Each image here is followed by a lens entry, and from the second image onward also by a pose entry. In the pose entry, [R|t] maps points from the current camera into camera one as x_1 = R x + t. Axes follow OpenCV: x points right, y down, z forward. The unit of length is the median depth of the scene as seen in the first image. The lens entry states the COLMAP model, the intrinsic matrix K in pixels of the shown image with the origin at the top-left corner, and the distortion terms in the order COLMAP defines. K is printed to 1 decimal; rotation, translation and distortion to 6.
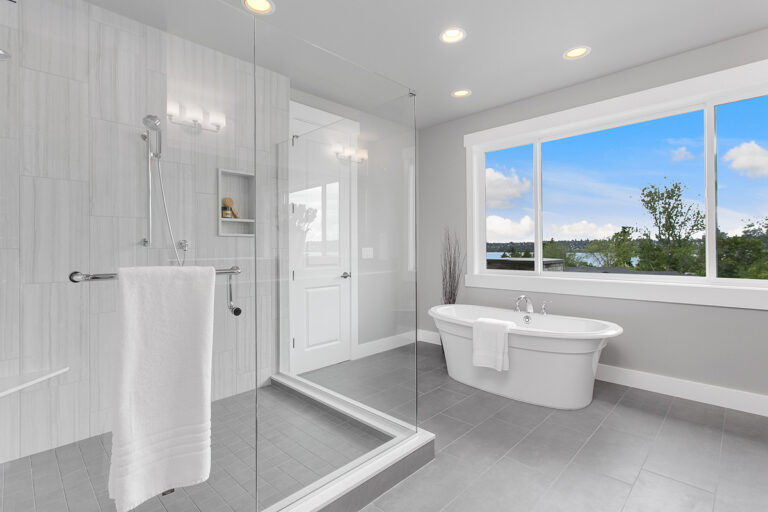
lens RADIAL K [[374.2, 0, 375.9], [0, 374.2, 256.8], [0, 0, 1]] dist [0.003888, 0.001925]
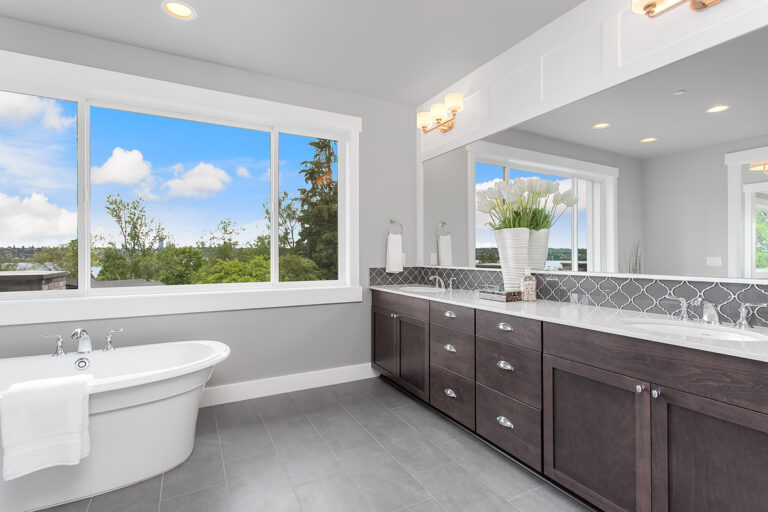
lens RADIAL K [[374.2, 0, 385.8], [0, 374.2, 256.1], [0, 0, 1]] dist [0.003888, 0.001925]
pose [[0.280548, 0.002442, 0.959837, -0.082148], [0.022295, 0.999710, -0.009060, -0.004220], [-0.959581, 0.023941, 0.280412, 0.292096]]
